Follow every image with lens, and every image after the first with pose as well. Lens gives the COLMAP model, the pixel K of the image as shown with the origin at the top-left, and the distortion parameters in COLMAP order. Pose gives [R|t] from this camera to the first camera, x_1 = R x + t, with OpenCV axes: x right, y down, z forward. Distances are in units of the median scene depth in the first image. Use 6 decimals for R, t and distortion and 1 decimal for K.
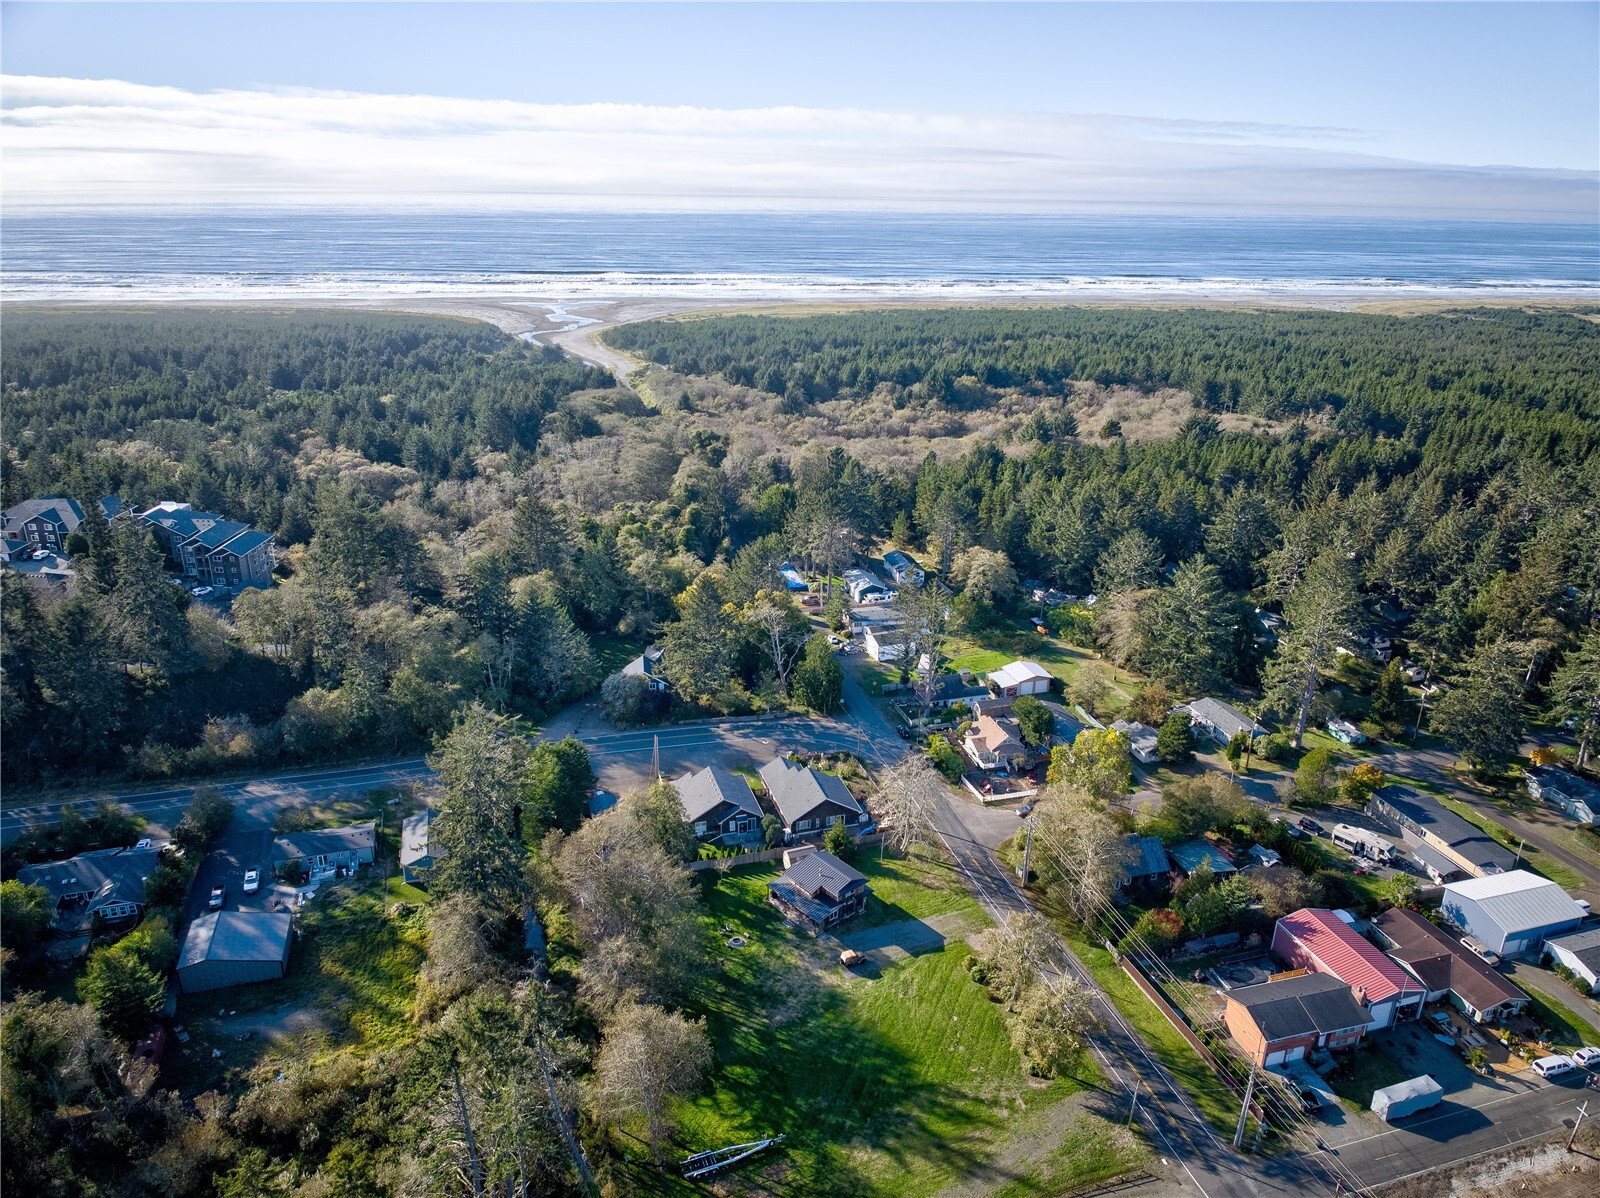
lens RADIAL K [[1115.1, 0, 800.0], [0, 1115.1, 599.0], [0, 0, 1]] dist [0.004529, -0.069164]
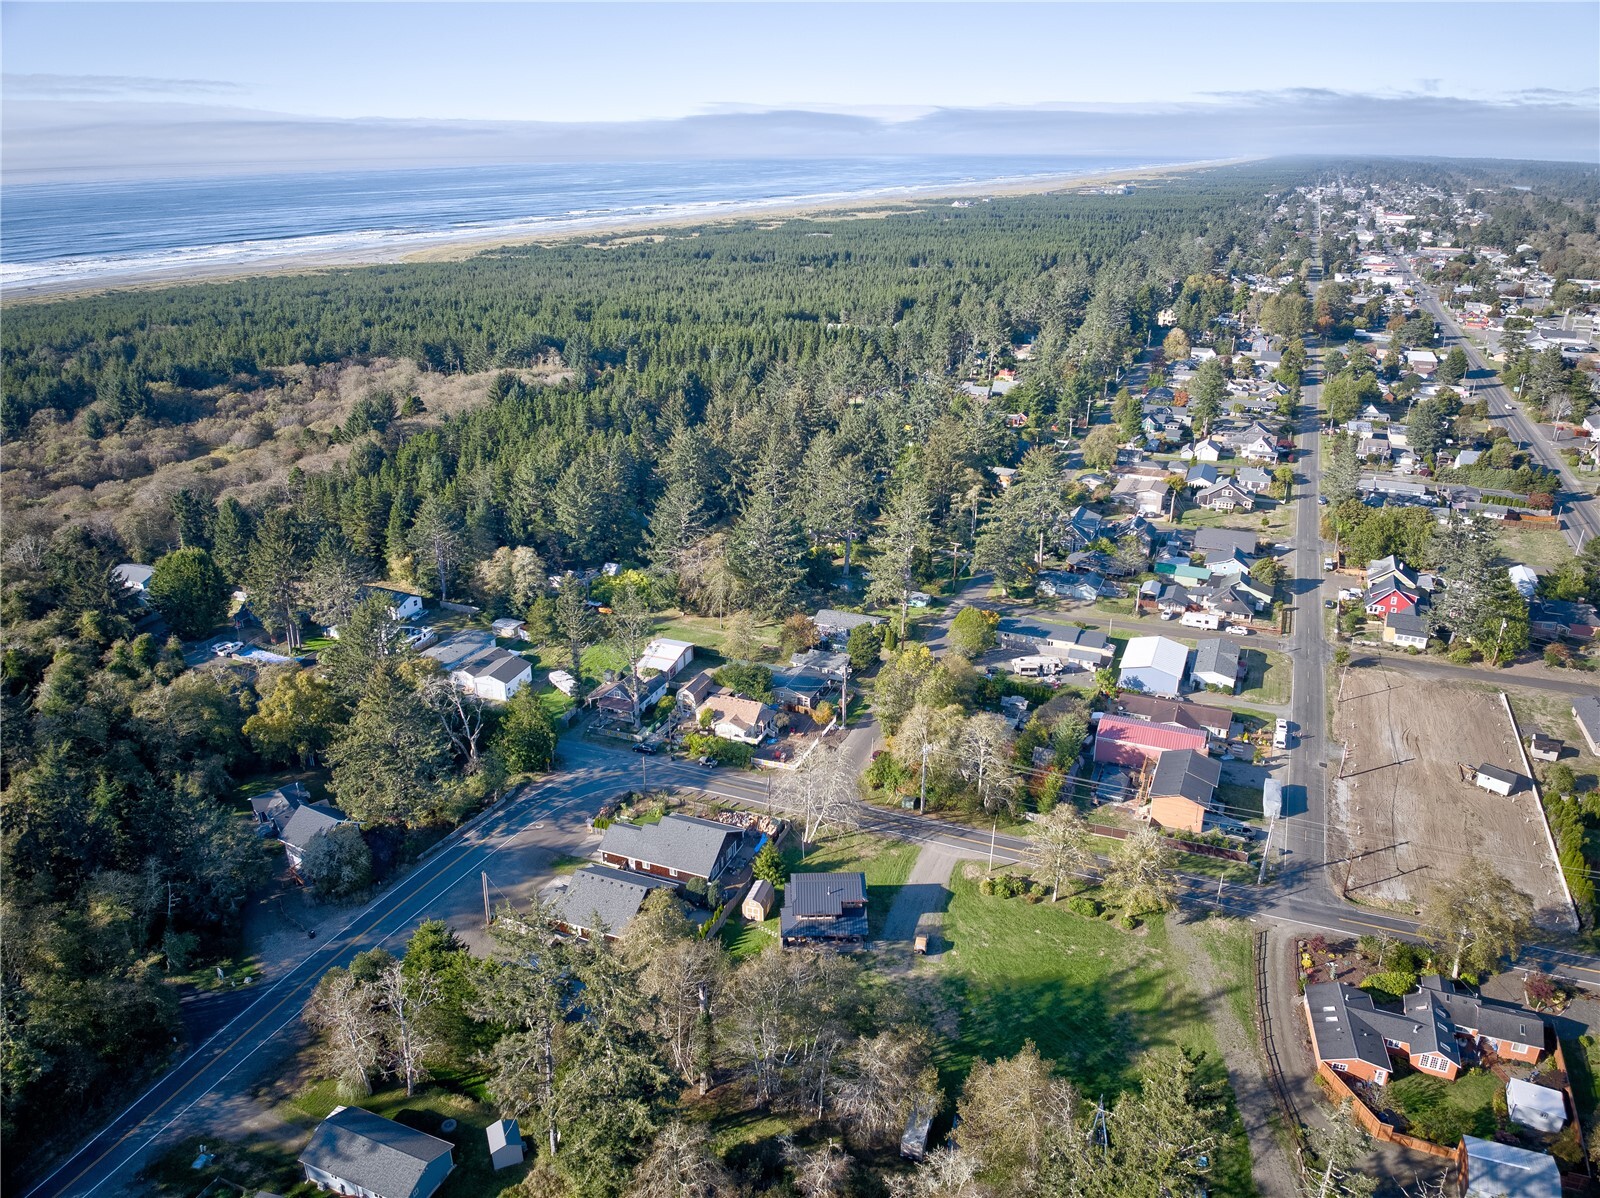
lens RADIAL K [[1133.0, 0, 800.0], [0, 1133.0, 599.0], [0, 0, 1]] dist [-0.046248, -0.002479]
pose [[0.611424, -0.306477, 0.729543, -0.532414], [0.281812, 0.945838, 0.161157, -0.125146], [-0.739421, 0.107058, 0.664677, 0.322745]]
